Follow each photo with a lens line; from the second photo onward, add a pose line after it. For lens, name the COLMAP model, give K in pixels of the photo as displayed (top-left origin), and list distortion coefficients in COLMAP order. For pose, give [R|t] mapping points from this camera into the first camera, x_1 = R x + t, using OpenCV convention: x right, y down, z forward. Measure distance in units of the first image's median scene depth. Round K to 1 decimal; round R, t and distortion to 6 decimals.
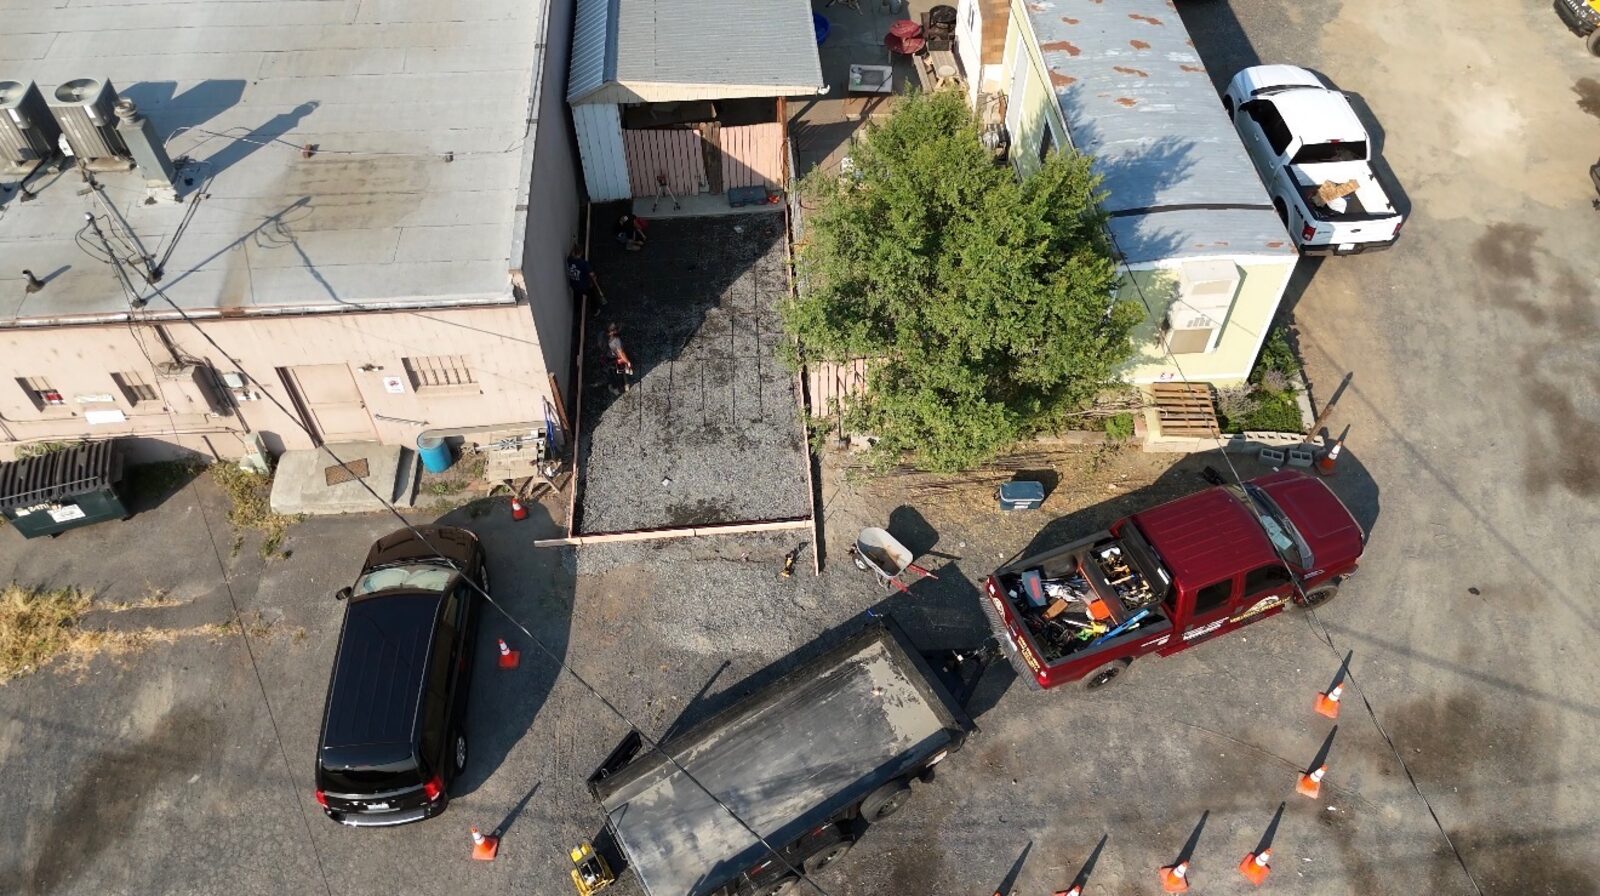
lens RADIAL K [[1178.0, 0, 800.0], [0, 1178.0, 448.0], [0, 0, 1]] dist [-0.002431, -0.000530]
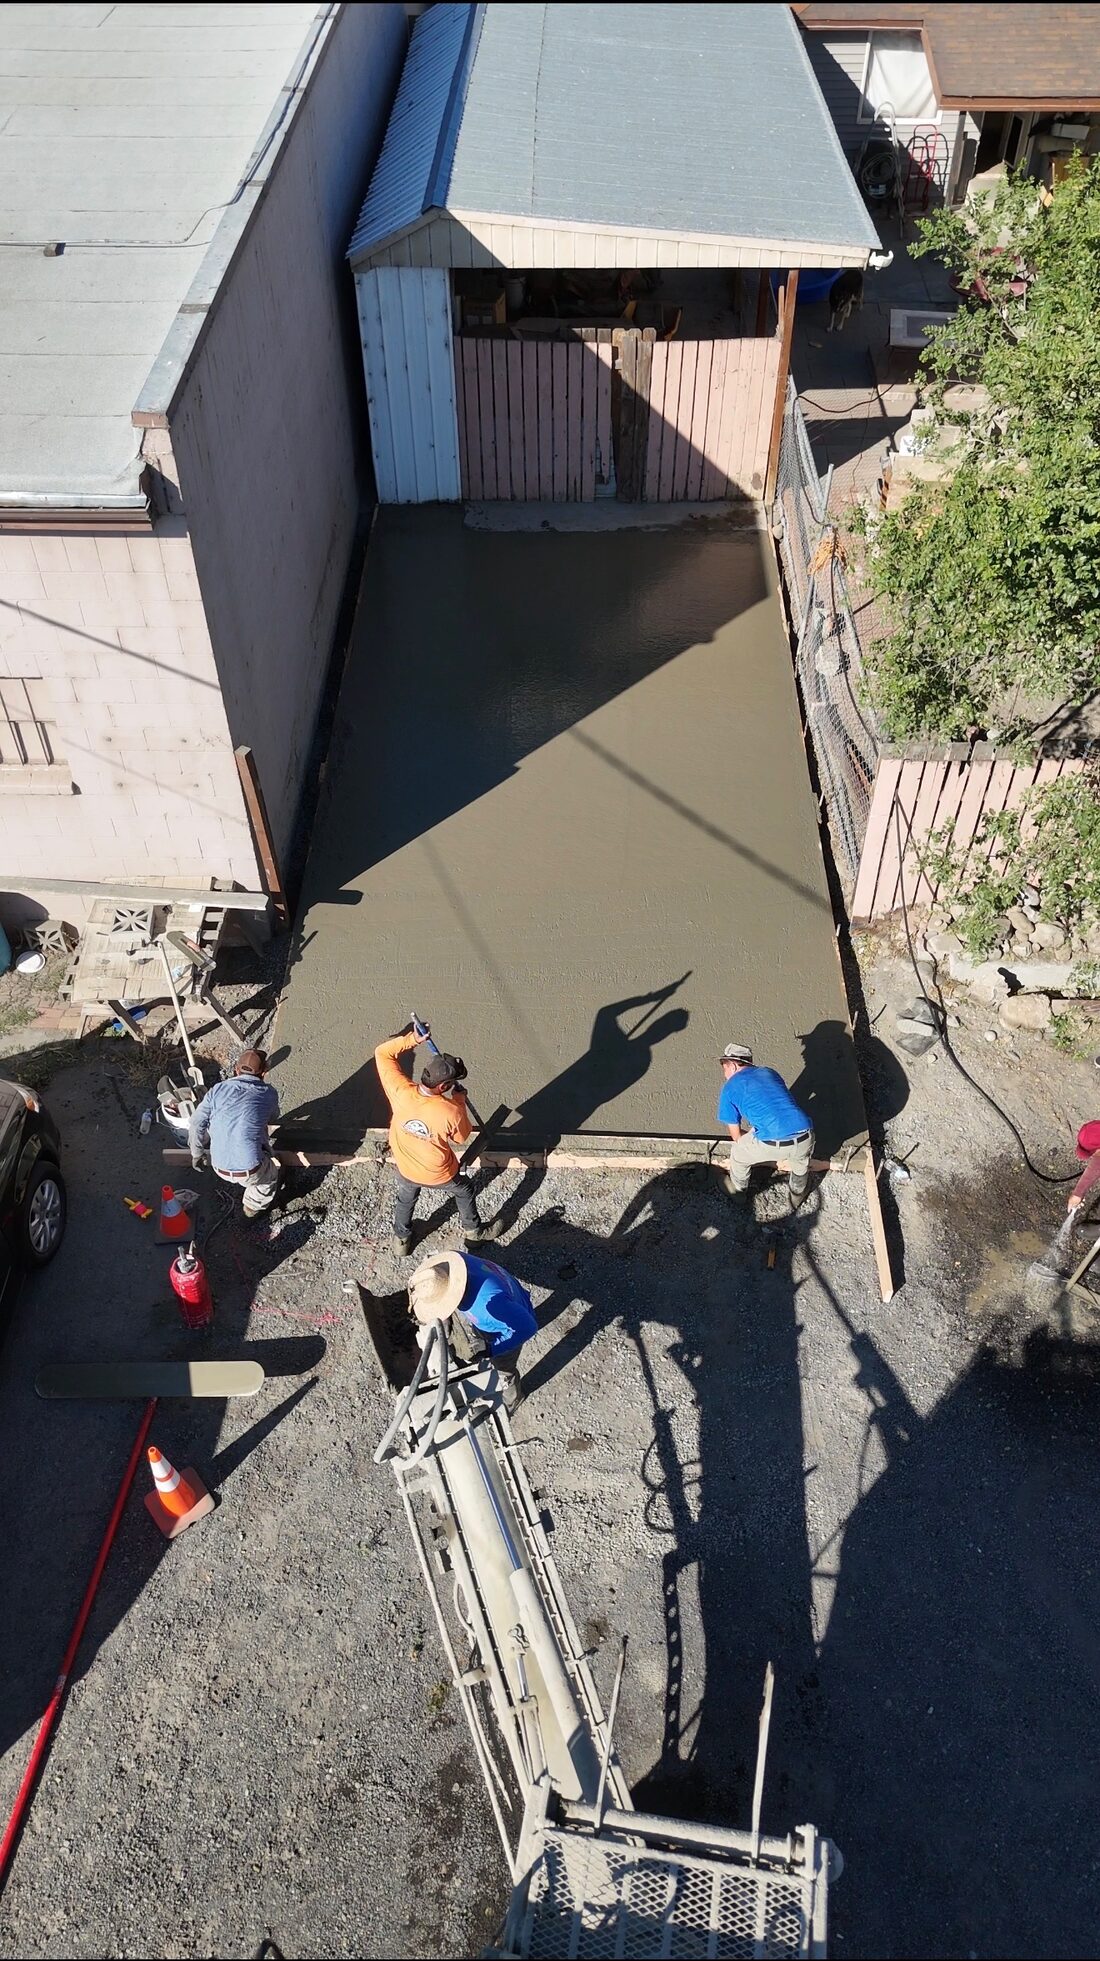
lens RADIAL K [[1466.6, 0, 550.0], [0, 1466.6, 980.5], [0, 0, 1]] dist [0.002774, 0.001030]
pose [[0.995932, 0.064393, -0.063026, -0.056437], [-0.069575, 0.994050, -0.083806, 0.044422], [0.057254, 0.087850, 0.994487, 0.426800]]
